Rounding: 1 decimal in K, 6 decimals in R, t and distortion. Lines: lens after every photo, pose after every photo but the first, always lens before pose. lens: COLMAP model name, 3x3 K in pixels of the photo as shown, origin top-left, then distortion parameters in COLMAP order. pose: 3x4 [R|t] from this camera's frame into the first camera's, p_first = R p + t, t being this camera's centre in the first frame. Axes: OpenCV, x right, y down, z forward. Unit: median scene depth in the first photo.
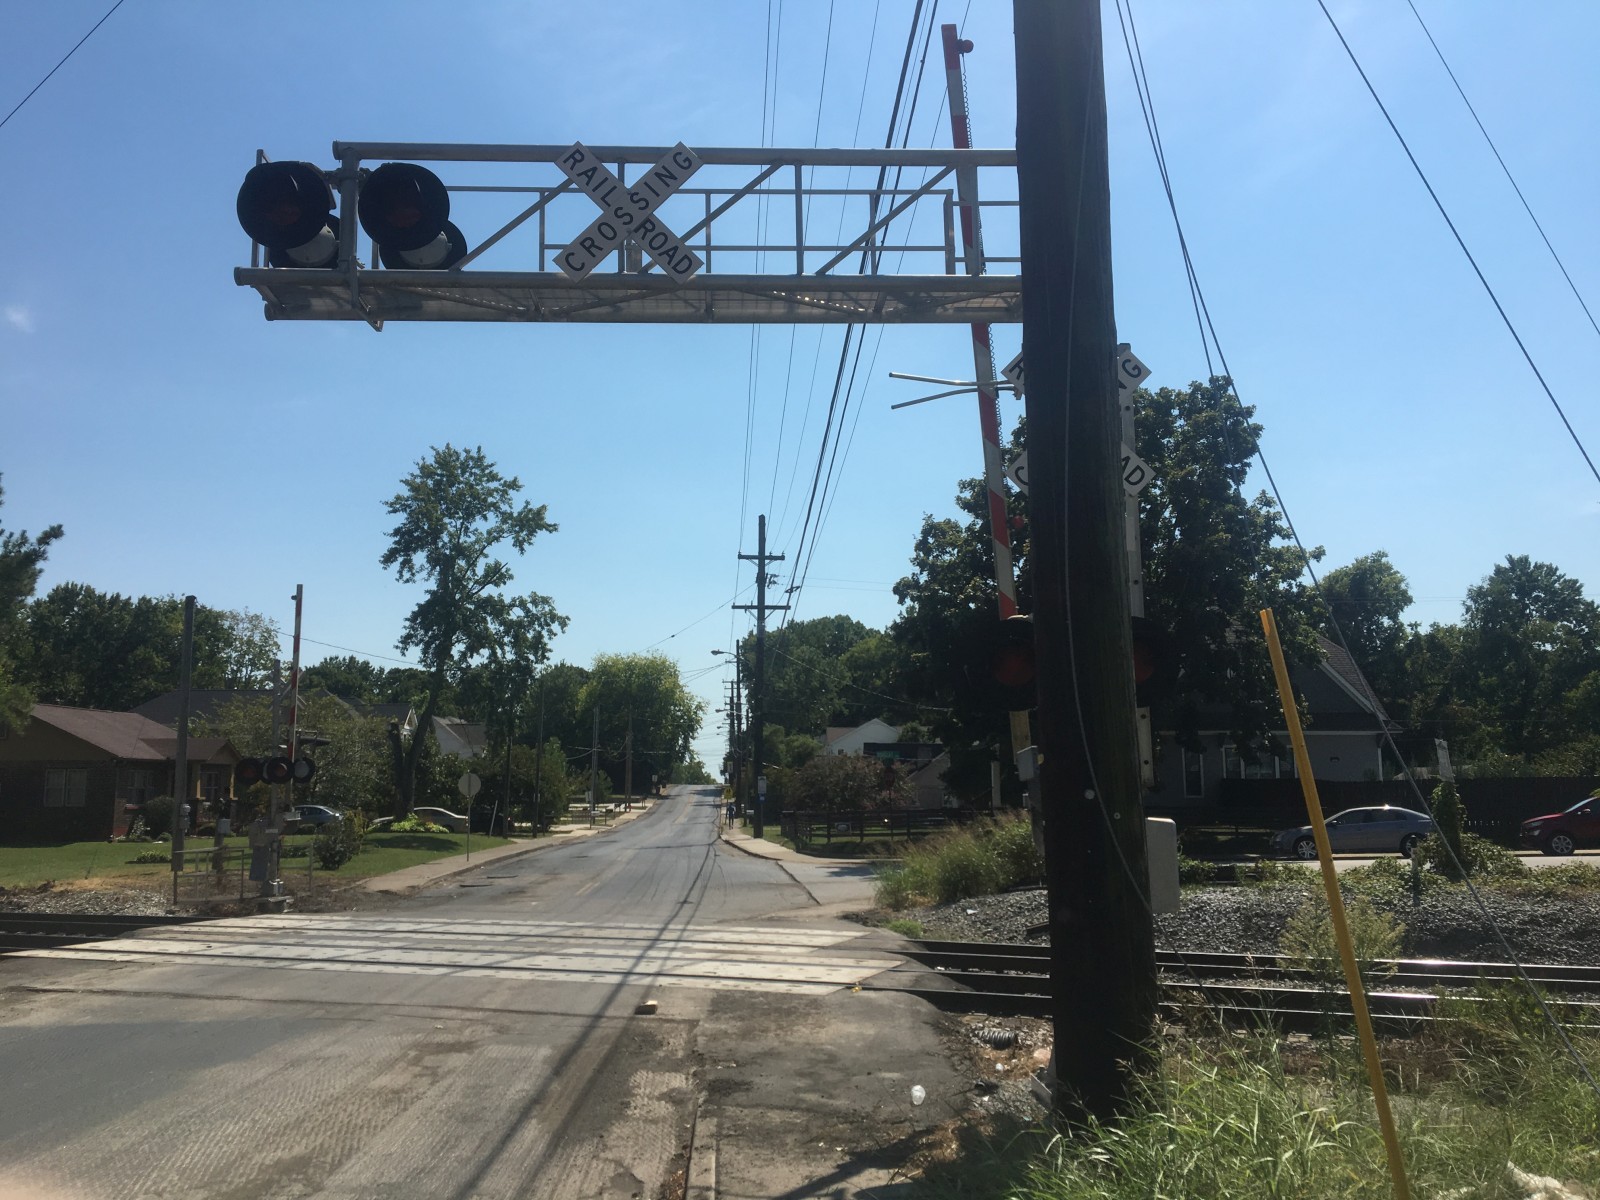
lens RADIAL K [[1346.3, 0, 790.8], [0, 1346.3, 611.0], [0, 0, 1]] dist [0.088176, -0.138070]
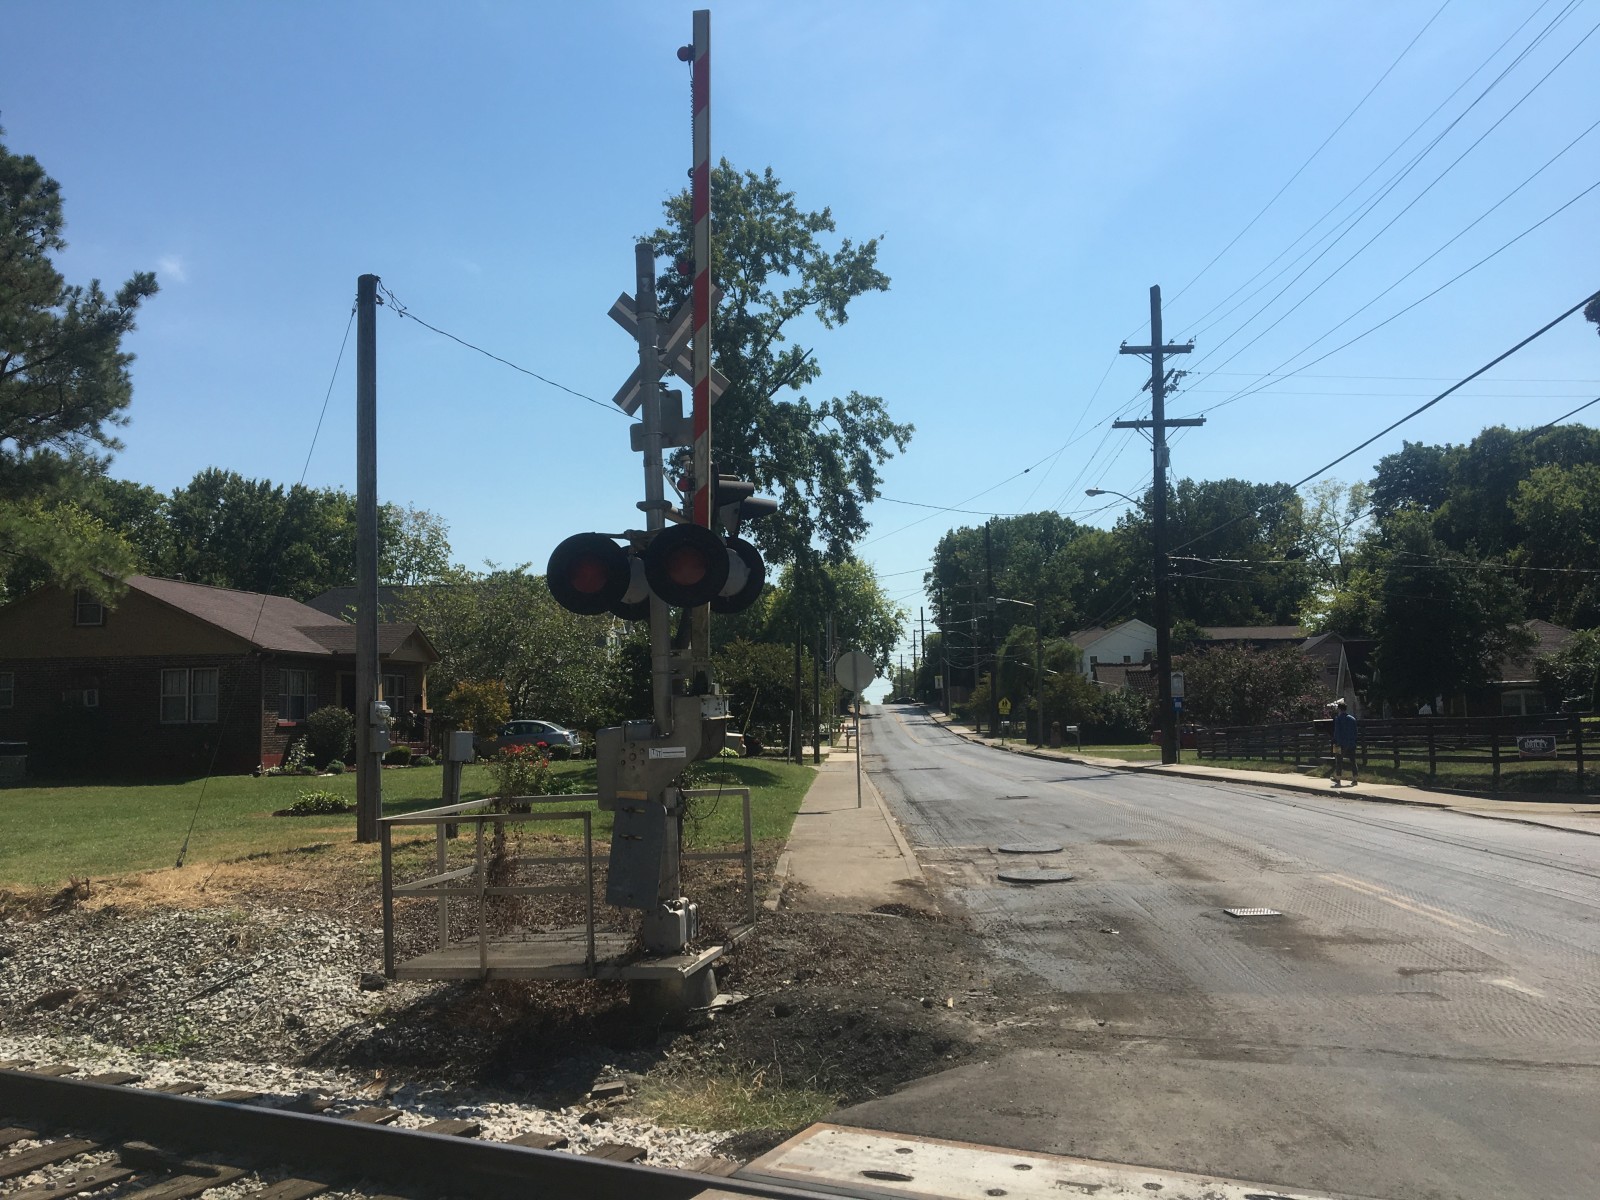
lens RADIAL K [[1350.6, 0, 787.6], [0, 1350.6, 609.5], [0, 0, 1]] dist [0.094358, -0.156120]
pose [[0.994481, -0.021867, -0.102613, -0.188084], [0.027530, 0.998156, 0.054104, 0.065352], [0.101240, -0.056631, 0.993249, 0.404719]]
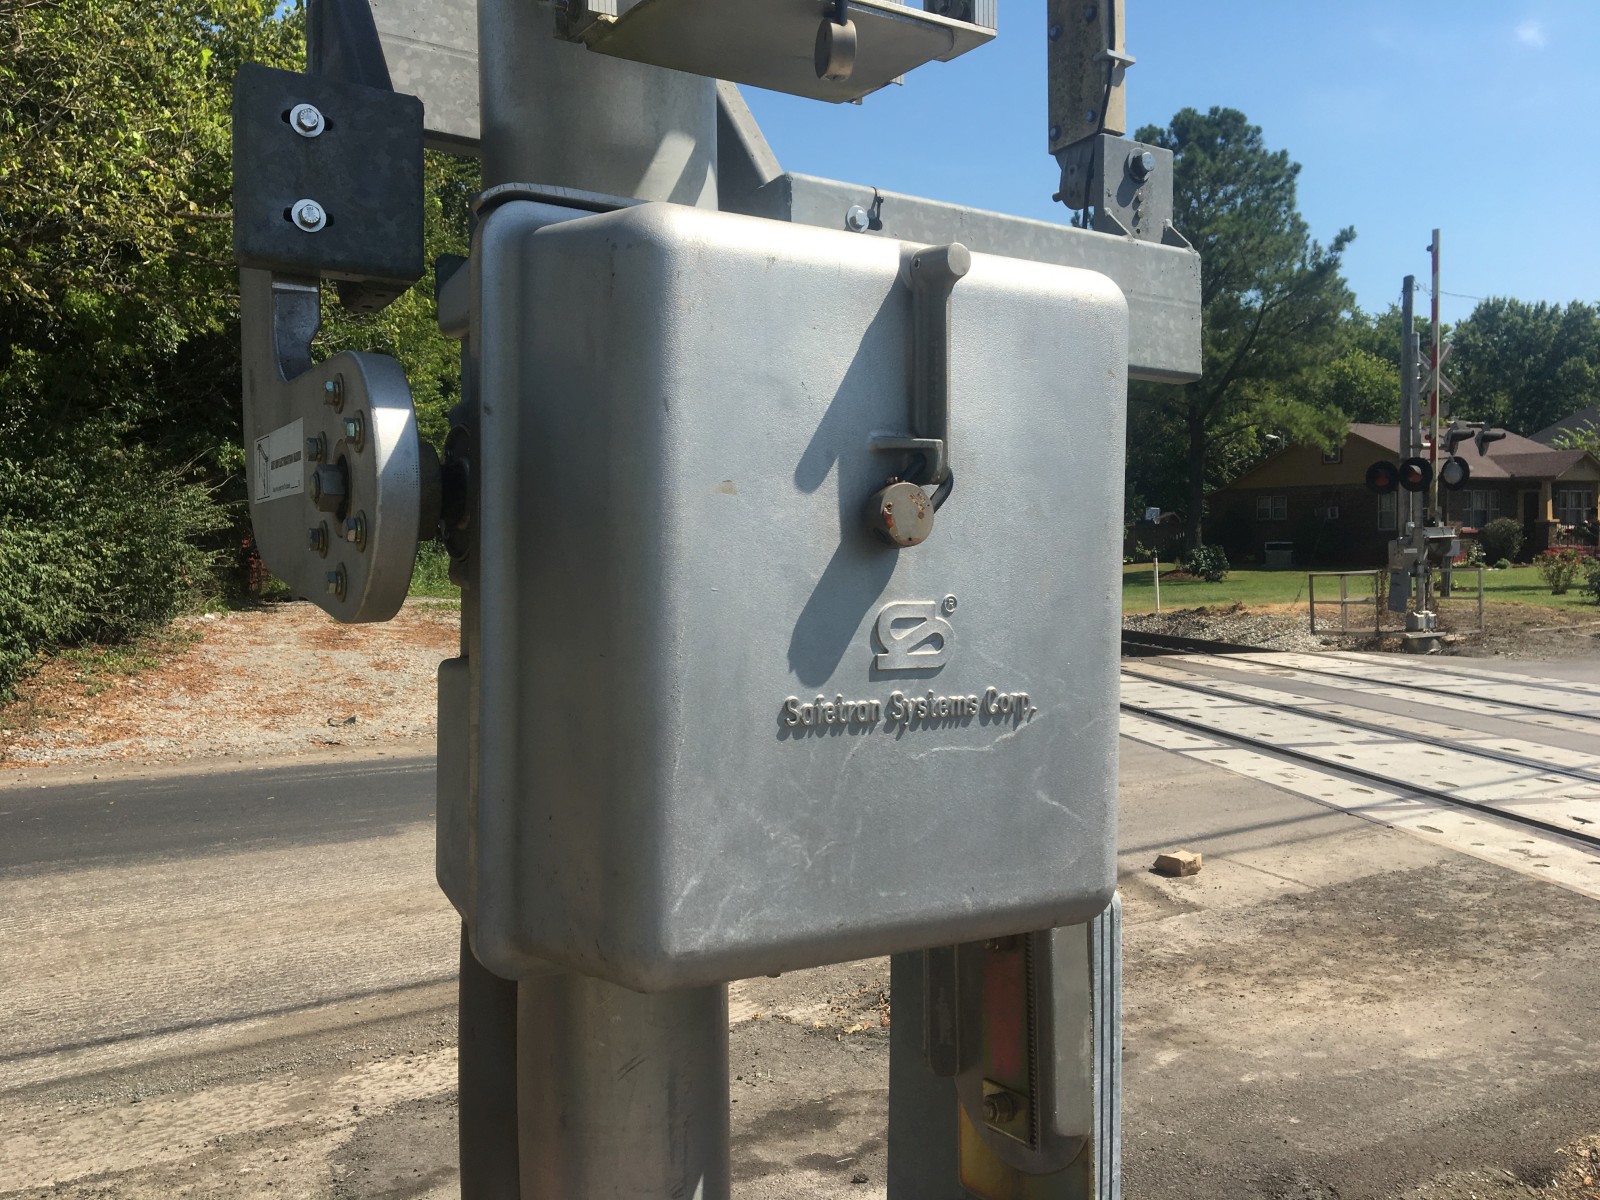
lens RADIAL K [[1350.6, 0, 787.6], [0, 1350.6, 609.5], [0, 0, 1]] dist [0.094358, -0.156120]
pose [[0.521789, 0.040776, -0.852099, 0.066943], [0.124404, 0.984542, 0.123293, 0.030238], [0.843955, -0.170338, 0.508651, 0.164977]]
